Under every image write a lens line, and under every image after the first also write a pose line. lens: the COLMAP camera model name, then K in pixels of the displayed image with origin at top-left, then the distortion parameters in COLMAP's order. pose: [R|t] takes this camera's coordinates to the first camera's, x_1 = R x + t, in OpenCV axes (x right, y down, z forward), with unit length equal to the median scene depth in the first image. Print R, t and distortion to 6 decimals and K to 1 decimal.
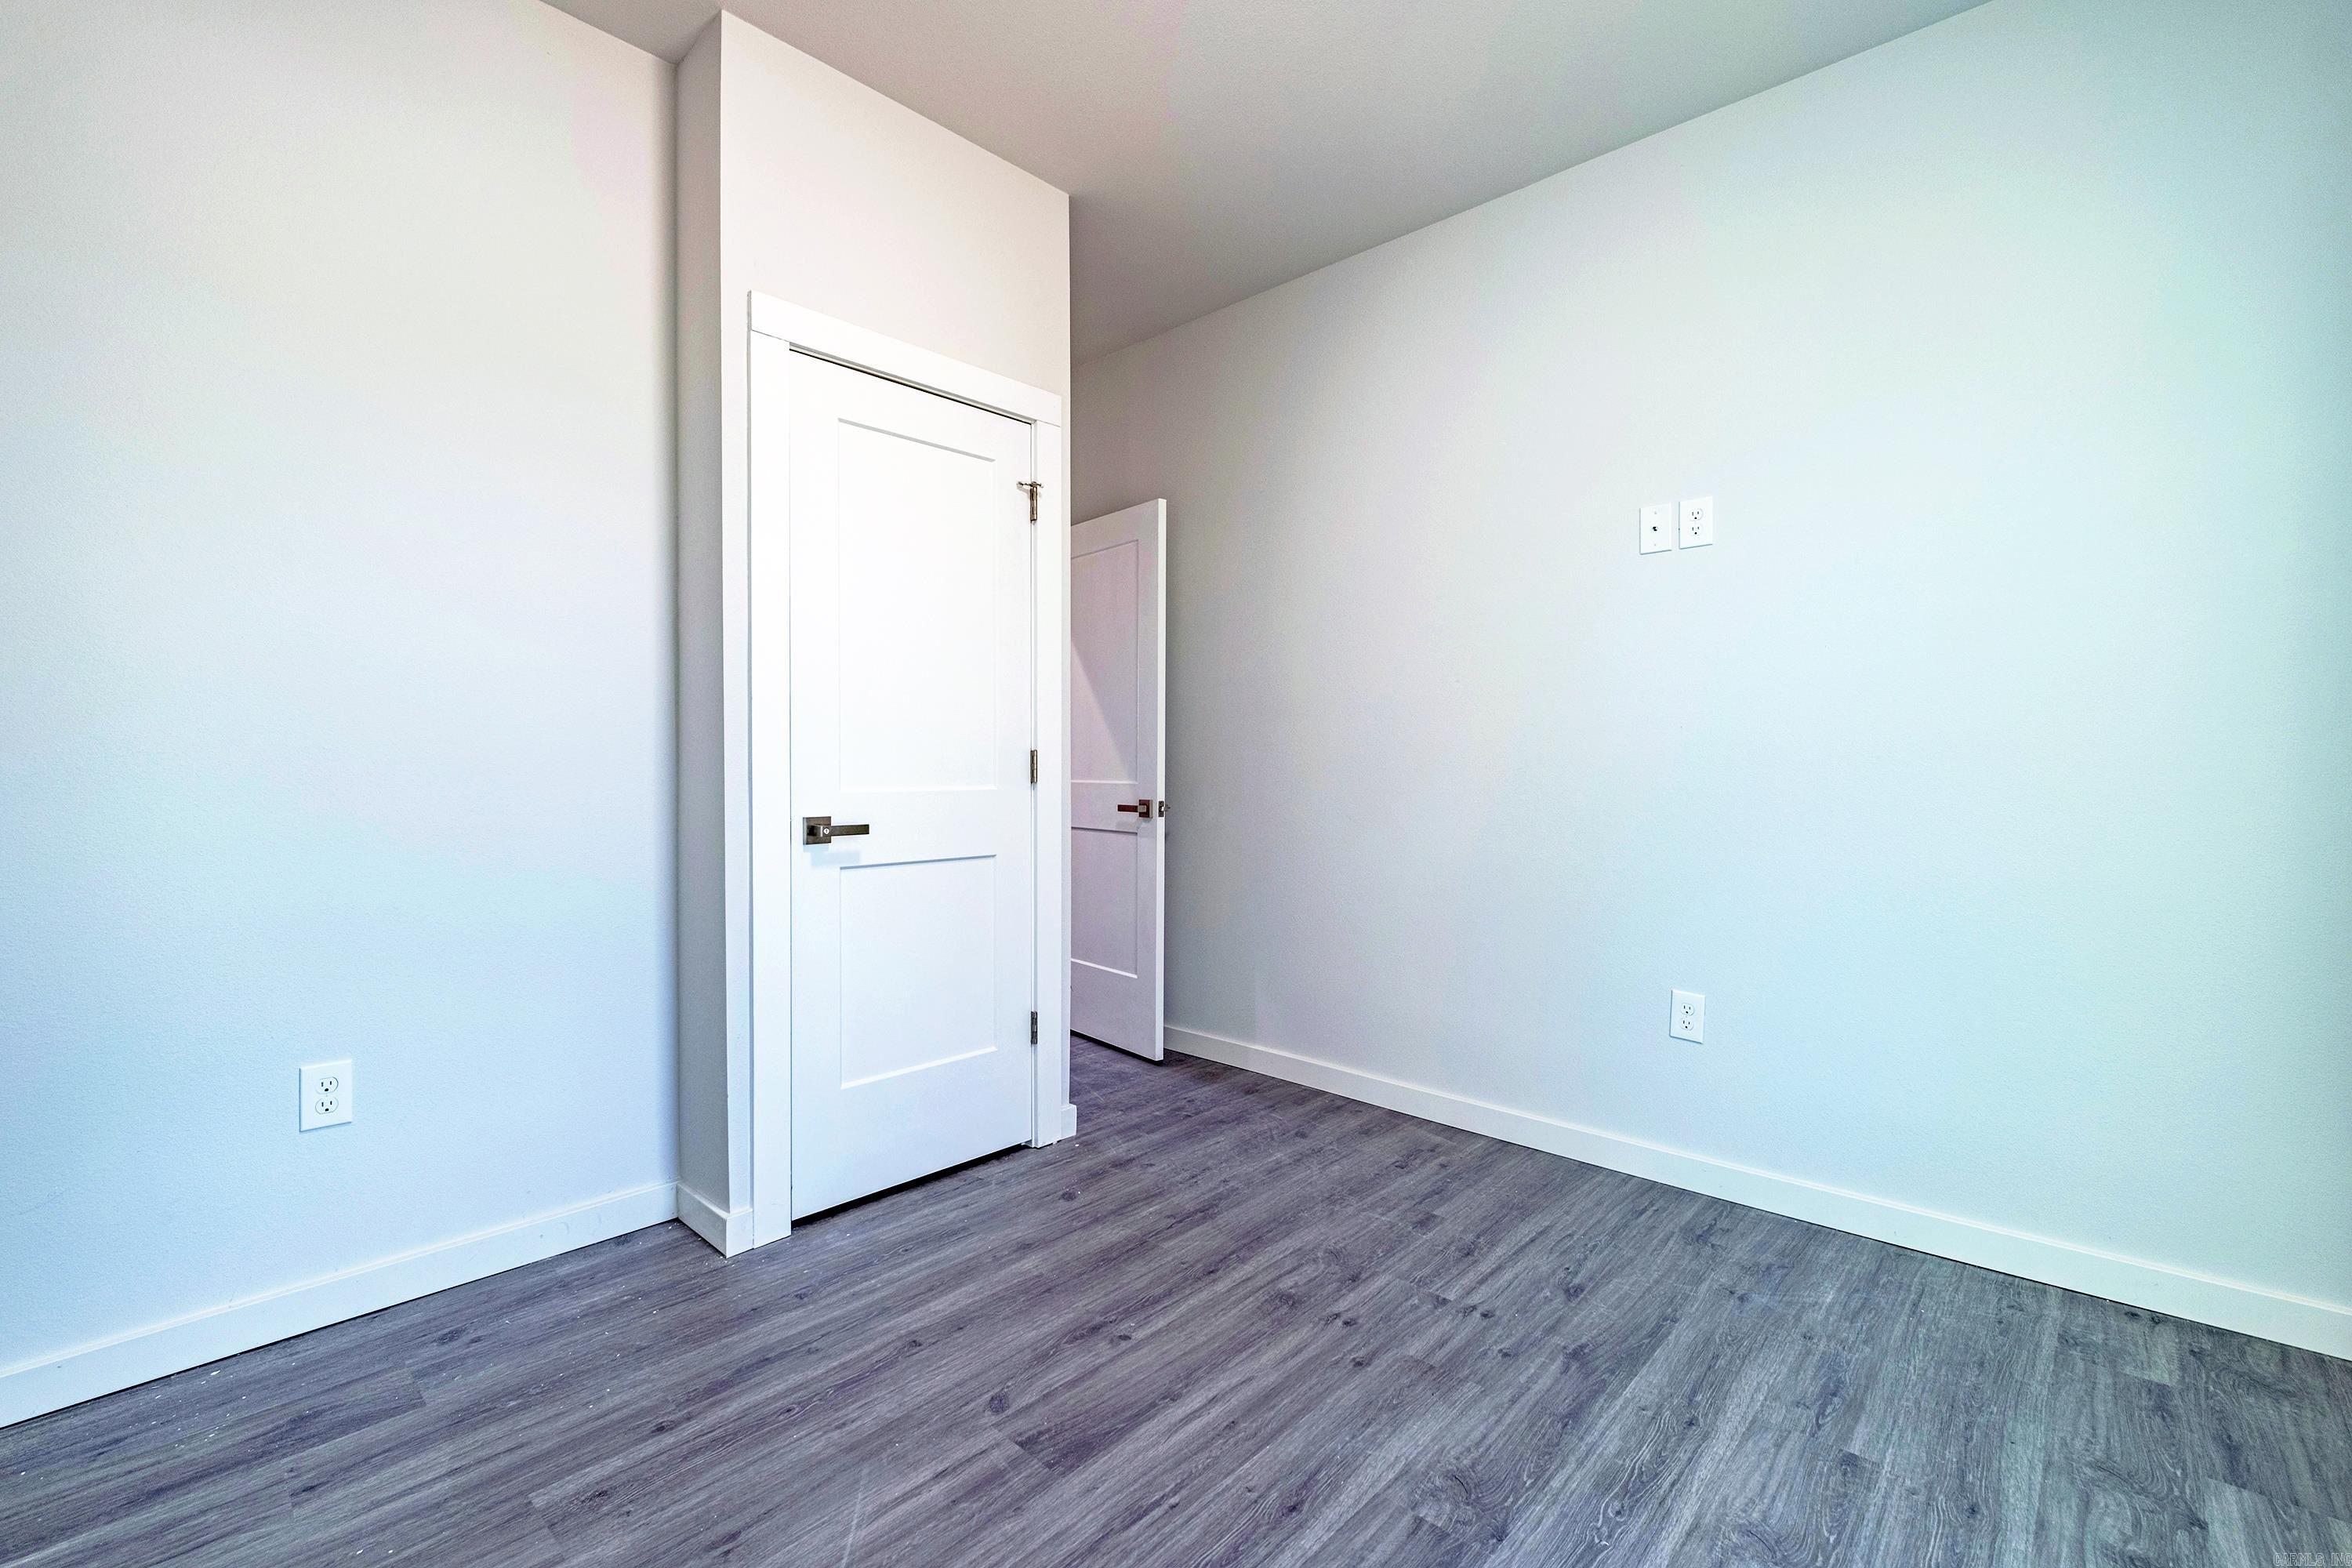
lens RADIAL K [[1016.0, 0, 1172.3], [0, 1016.0, 778.6], [0, 0, 1]] dist [-0.002706, -0.003301]
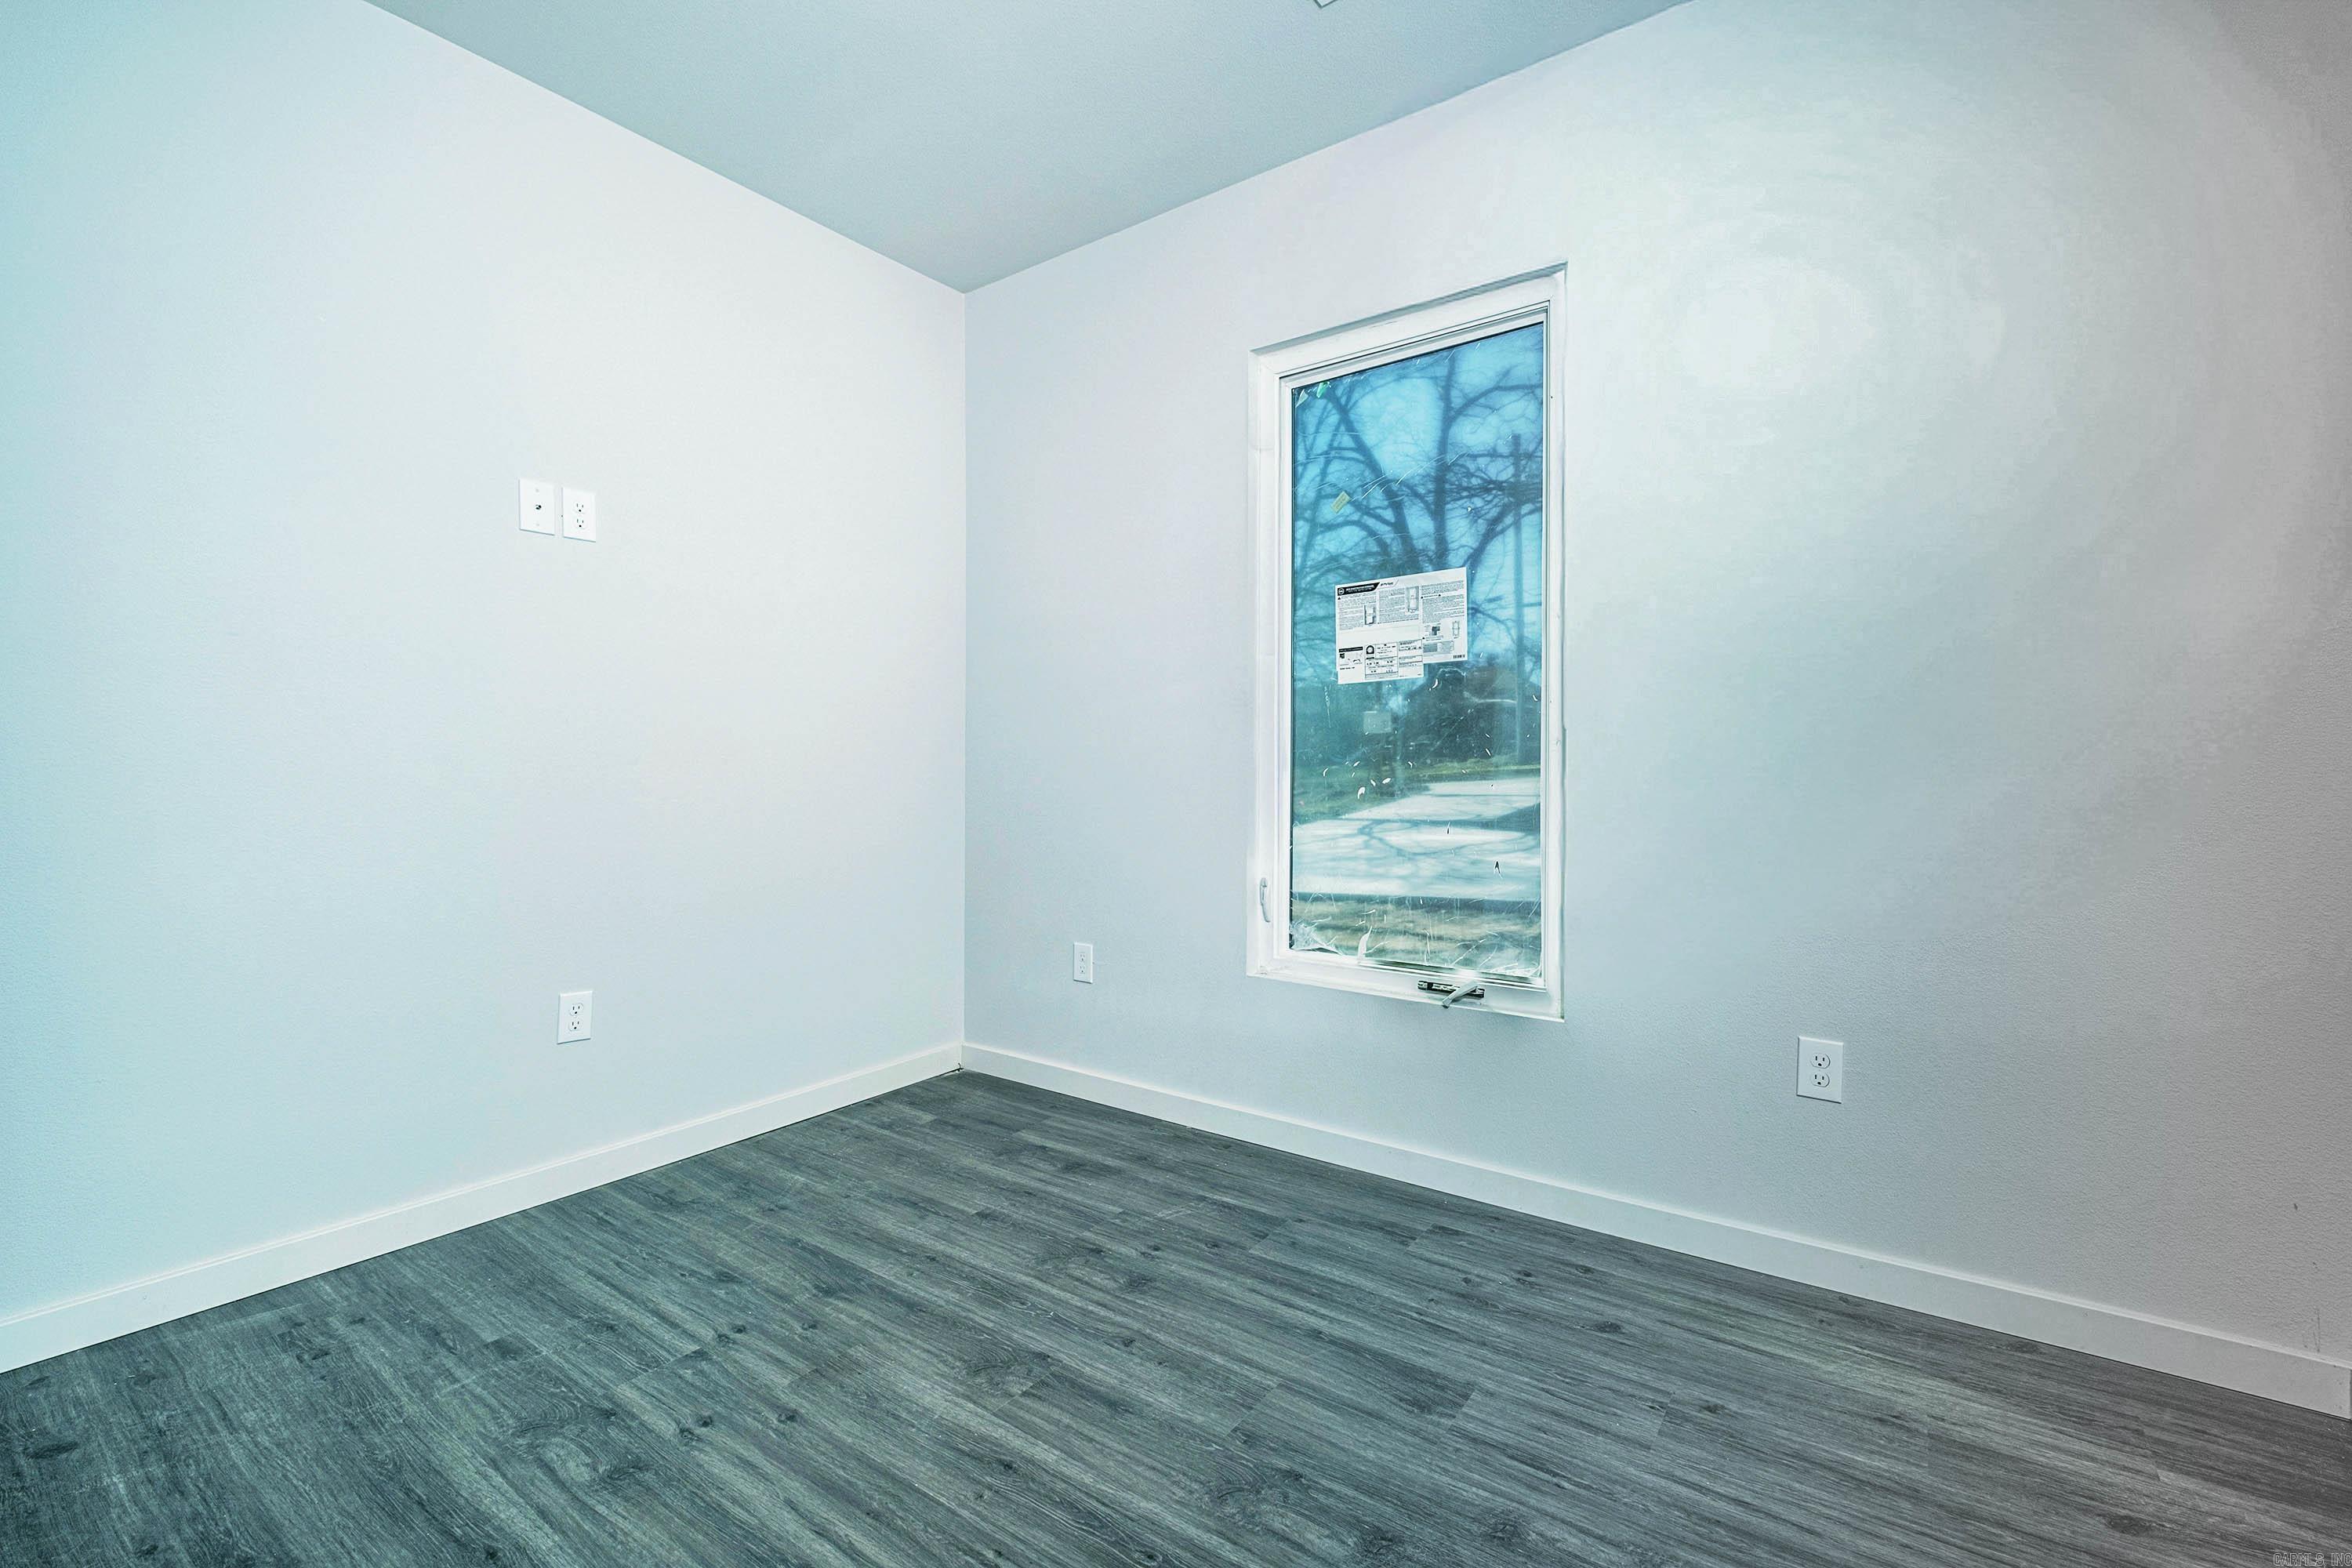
lens RADIAL K [[1016.0, 0, 1168.8], [0, 1016.0, 804.7], [0, 0, 1]] dist [-0.002706, -0.003301]
pose [[-0.123668, -0.040820, 0.991484, -0.701472], [0.012424, 0.999012, 0.042680, -0.009660], [-0.992246, 0.017597, -0.123038, 0.722943]]
